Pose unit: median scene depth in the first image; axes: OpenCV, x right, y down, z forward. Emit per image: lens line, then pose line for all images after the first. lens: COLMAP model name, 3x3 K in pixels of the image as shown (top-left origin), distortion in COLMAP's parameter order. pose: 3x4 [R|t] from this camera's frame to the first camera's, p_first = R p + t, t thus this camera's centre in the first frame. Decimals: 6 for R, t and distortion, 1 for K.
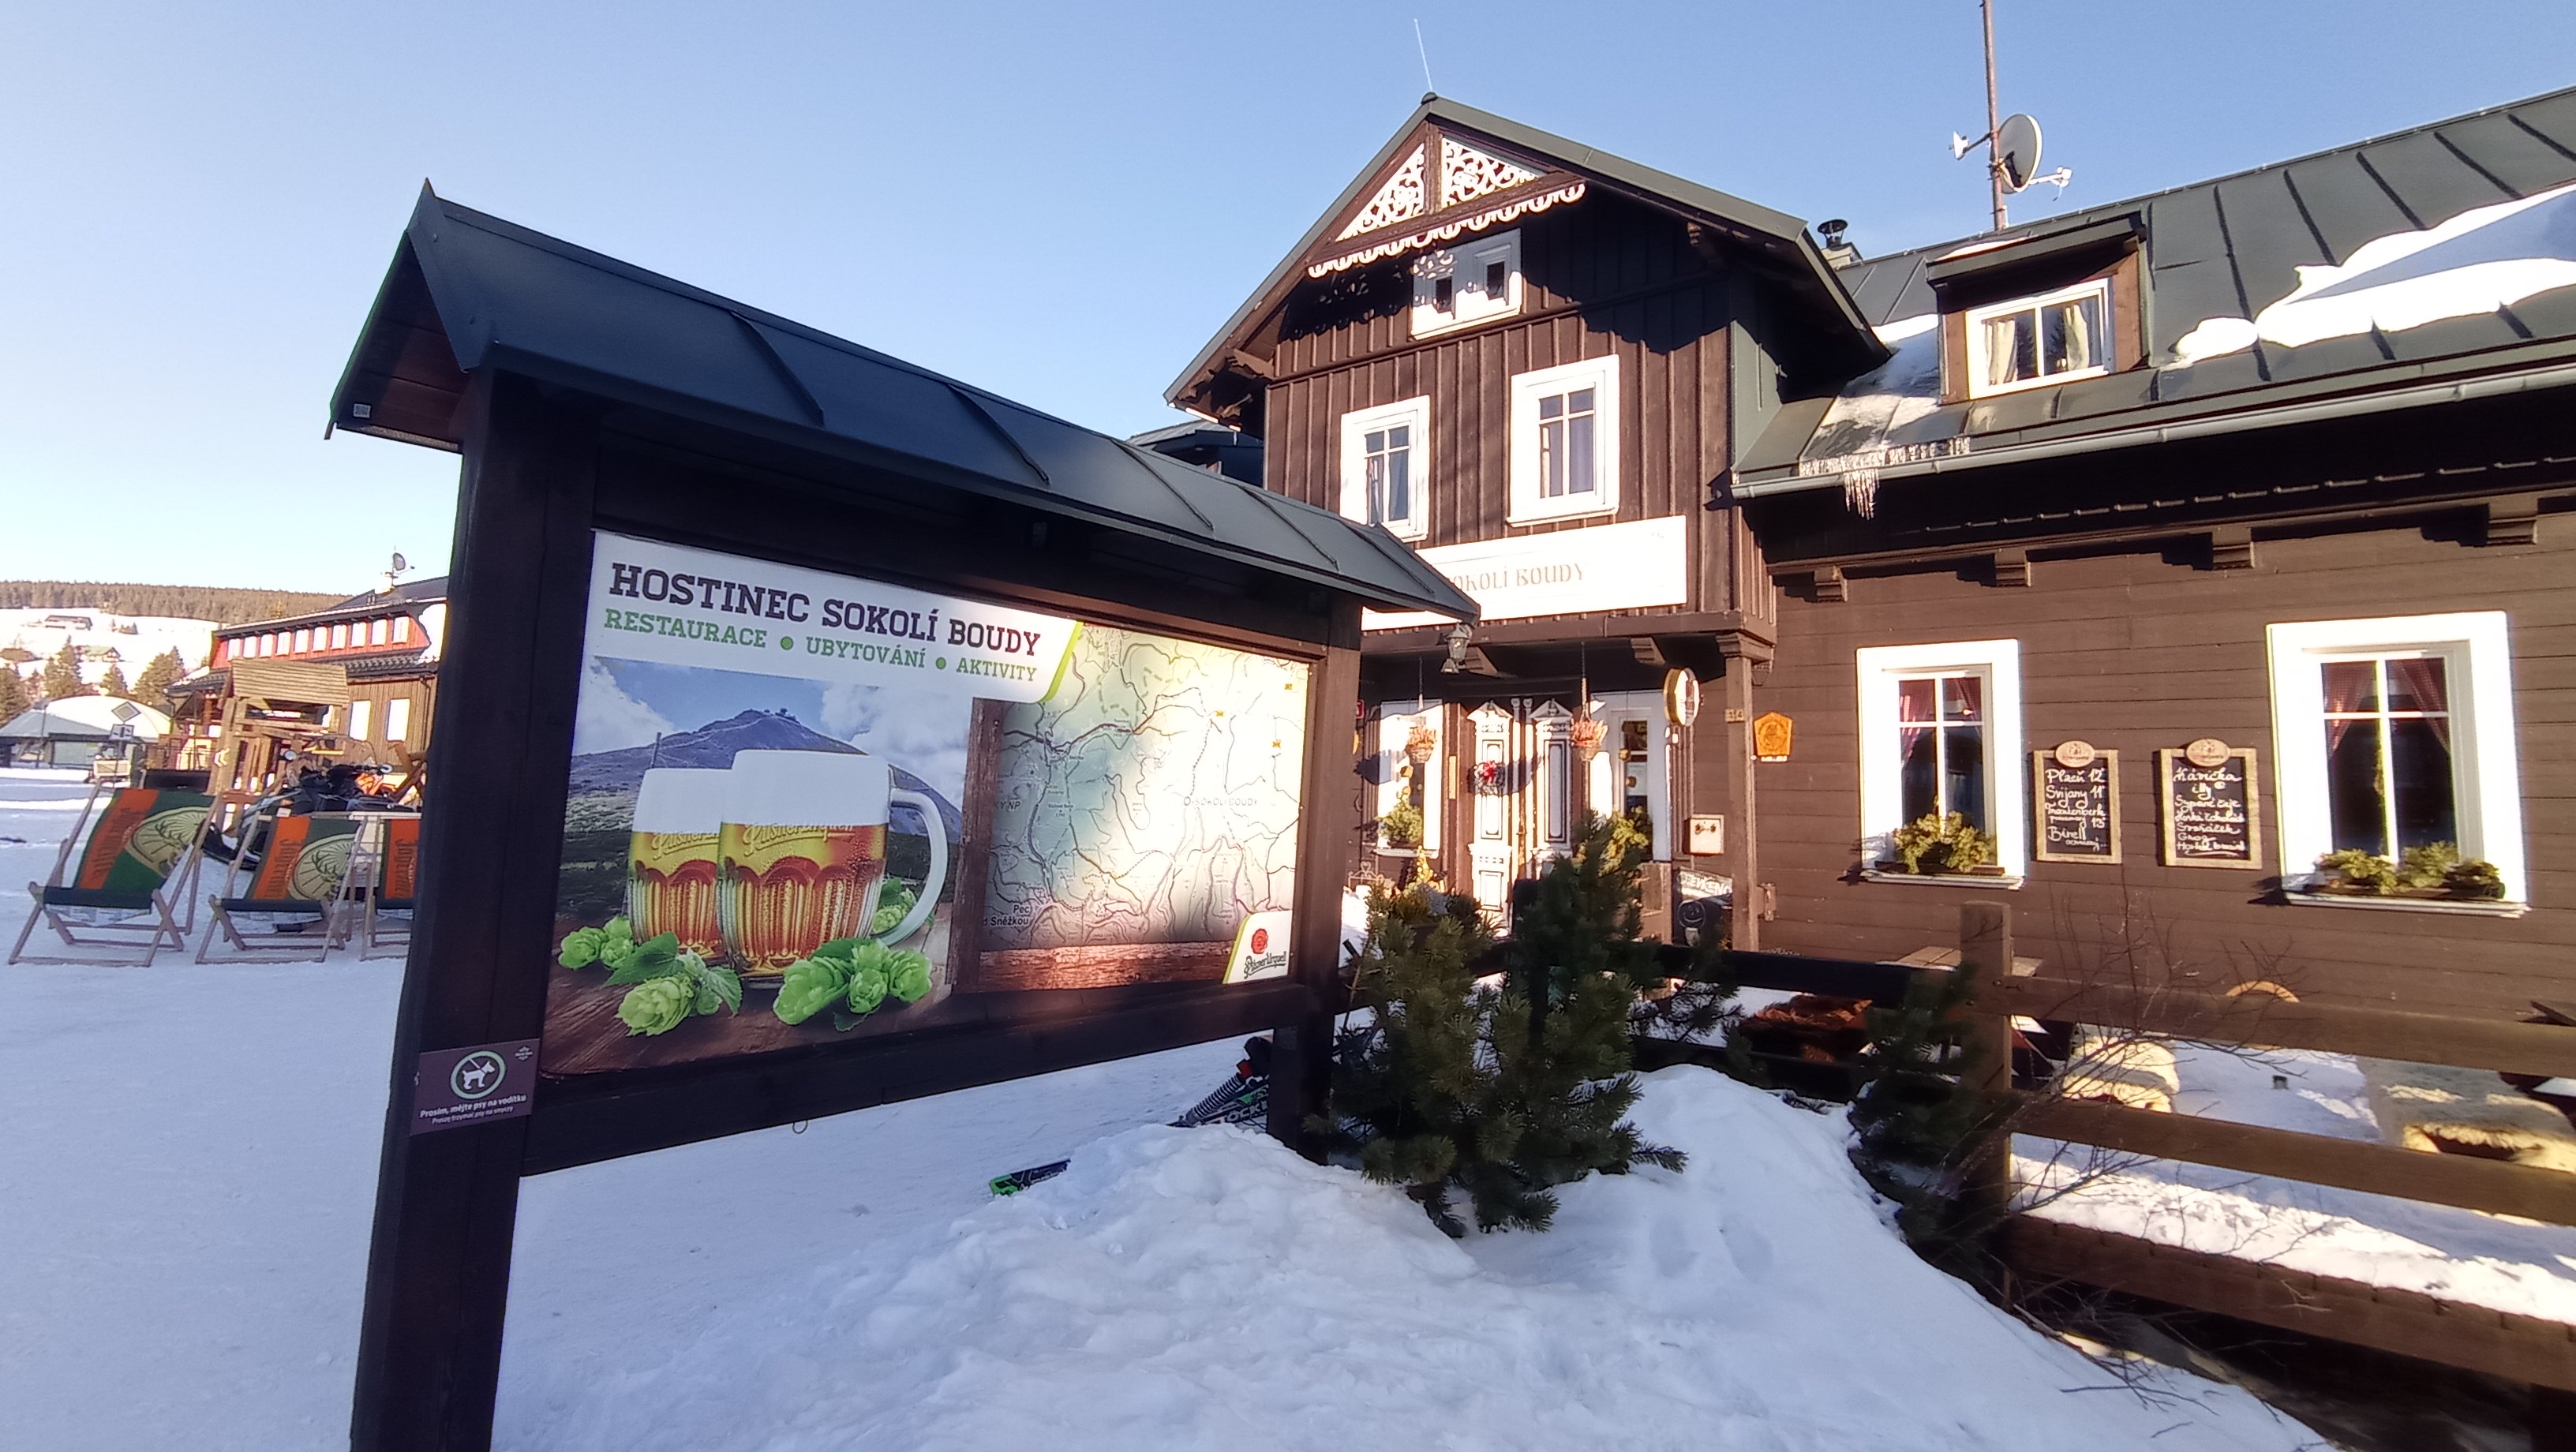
lens RADIAL K [[1221.2, 0, 1287.9], [0, 1221.2, 711.6], [0, 0, 1]] dist [-0.021158, 0.001283]
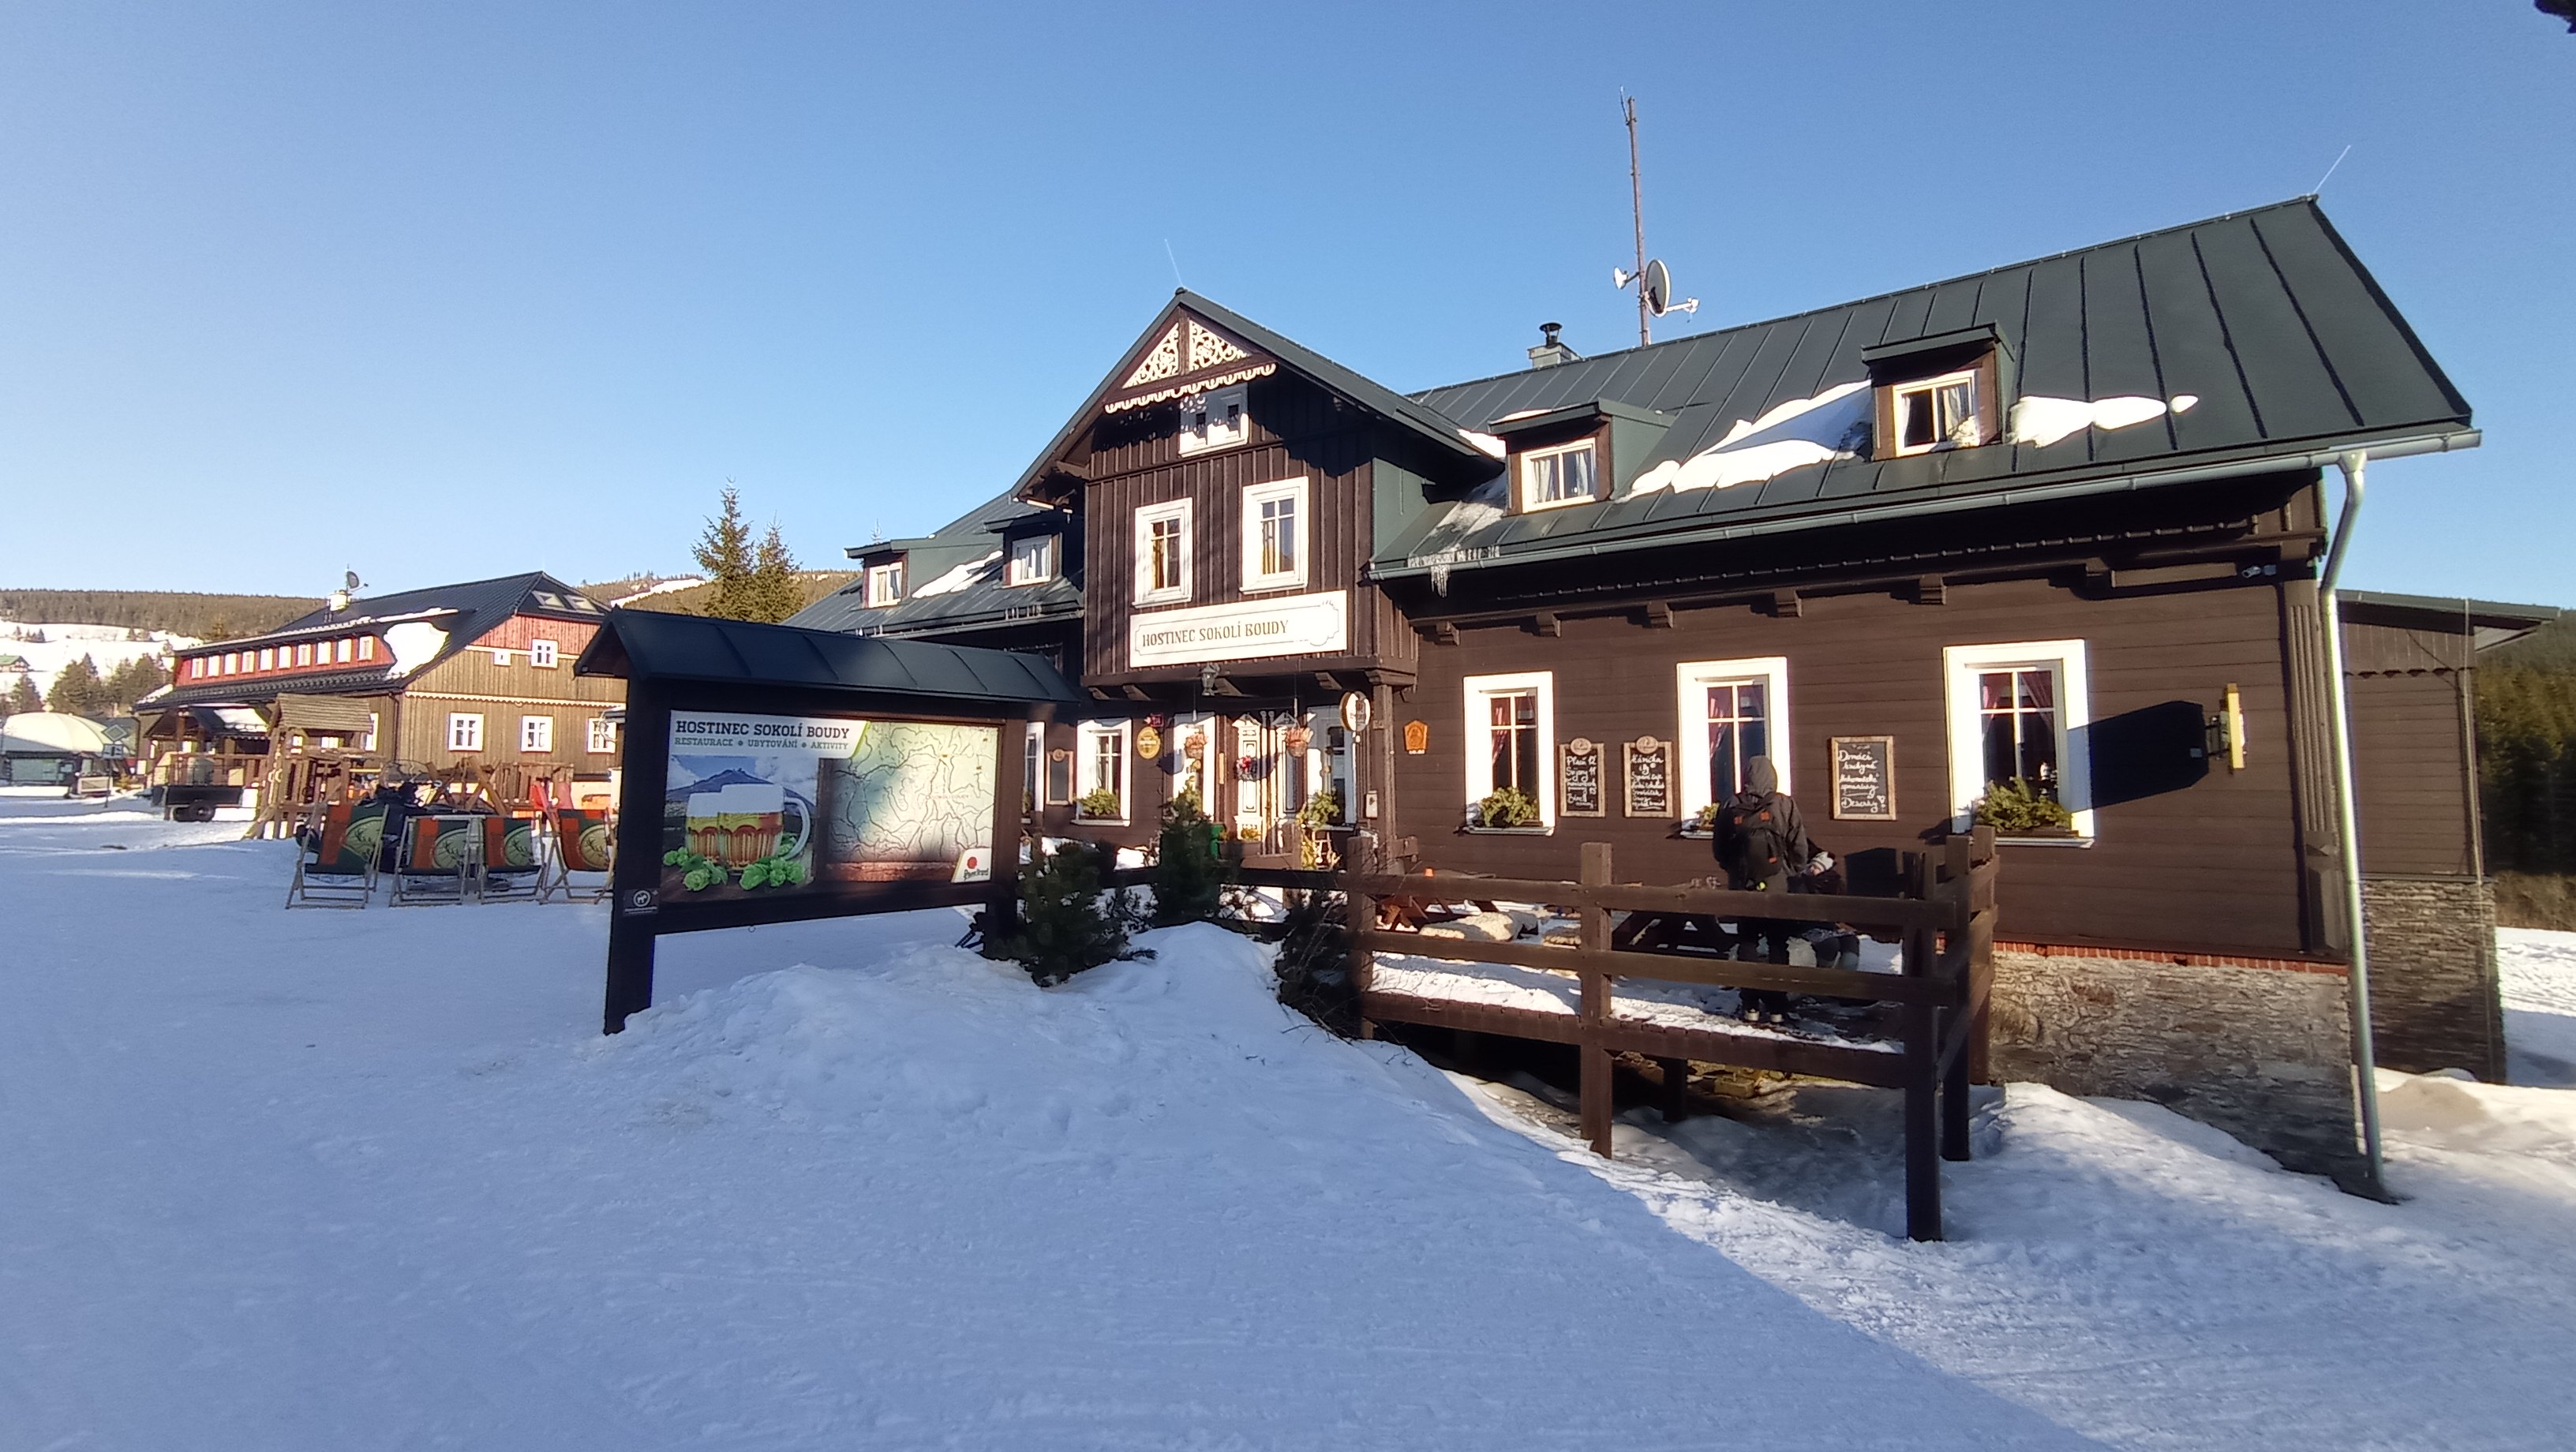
lens RADIAL K [[1221.2, 0, 1285.7], [0, 1221.2, 713.6], [0, 0, 1]] dist [-0.021158, 0.001283]
pose [[0.998954, -0.025526, 0.037943, 0.206435], [0.024828, 0.999516, 0.018756, -0.043729], [-0.038404, -0.017794, 0.999104, -0.516881]]
